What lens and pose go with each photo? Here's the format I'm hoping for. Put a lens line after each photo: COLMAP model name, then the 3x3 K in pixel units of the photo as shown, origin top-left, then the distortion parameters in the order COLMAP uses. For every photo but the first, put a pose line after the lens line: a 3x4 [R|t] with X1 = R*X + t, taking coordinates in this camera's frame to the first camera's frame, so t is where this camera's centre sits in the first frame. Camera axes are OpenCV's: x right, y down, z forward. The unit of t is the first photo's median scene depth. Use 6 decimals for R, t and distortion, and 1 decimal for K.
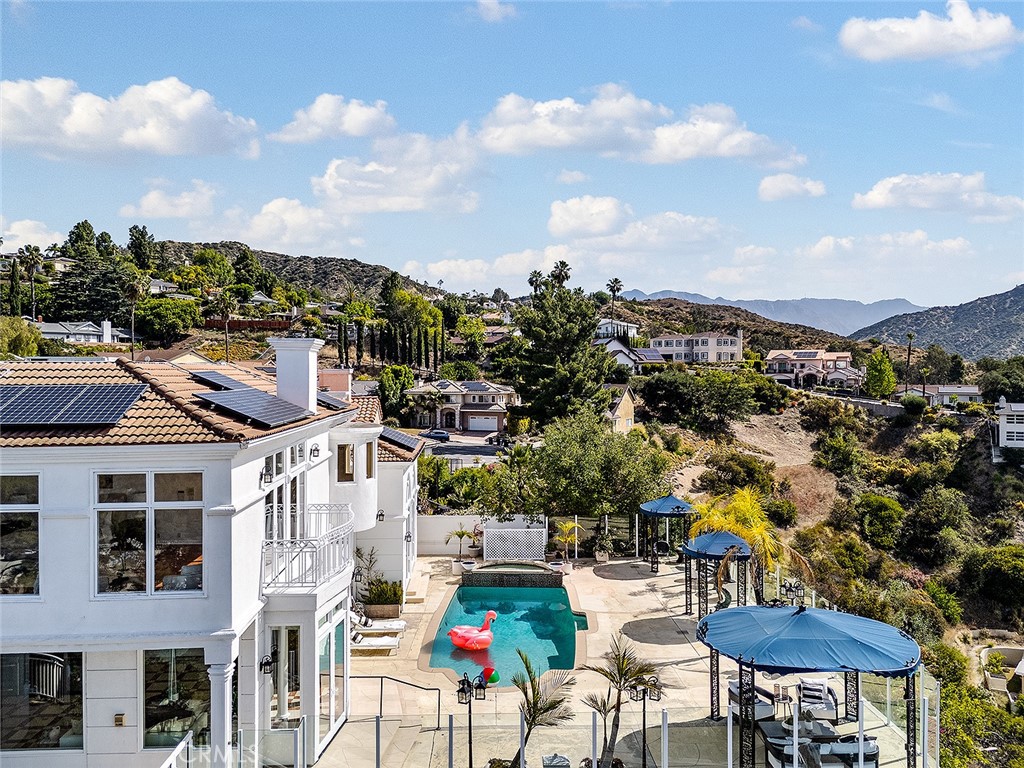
lens RADIAL K [[780.9, 0, 507.3], [0, 780.9, 386.4], [0, 0, 1]] dist [0.039766, -0.002307]
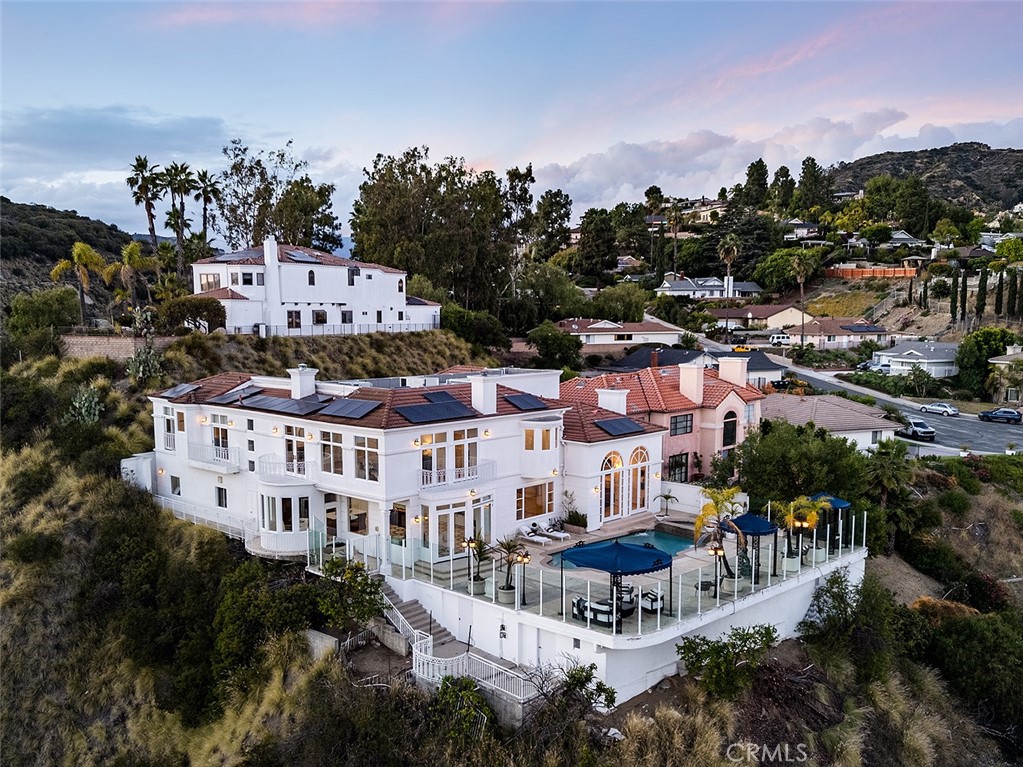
lens RADIAL K [[922.5, 0, 510.1], [0, 922.5, 439.2], [0, 0, 1]] dist [0.037443, 0.000660]
pose [[0.700648, 0.103286, -0.705992, 0.194741], [-0.014081, 0.991276, 0.131049, -0.027913], [0.713368, -0.081878, 0.695990, -0.078375]]
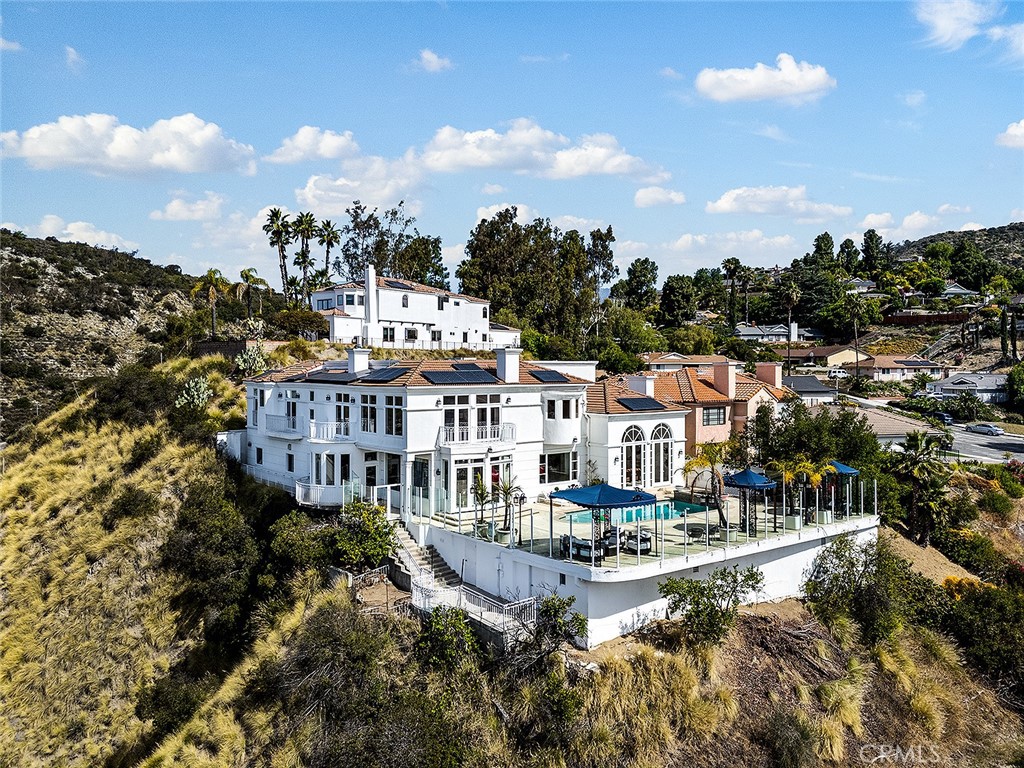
lens RADIAL K [[768.7, 0, 514.6], [0, 768.7, 380.3], [0, 0, 1]] dist [0.036059, -0.005857]
pose [[0.596670, 0.012906, -0.802383, 0.201007], [-0.013310, 0.999892, 0.006186, 0.002085], [0.802377, 0.006988, 0.596777, -0.036627]]
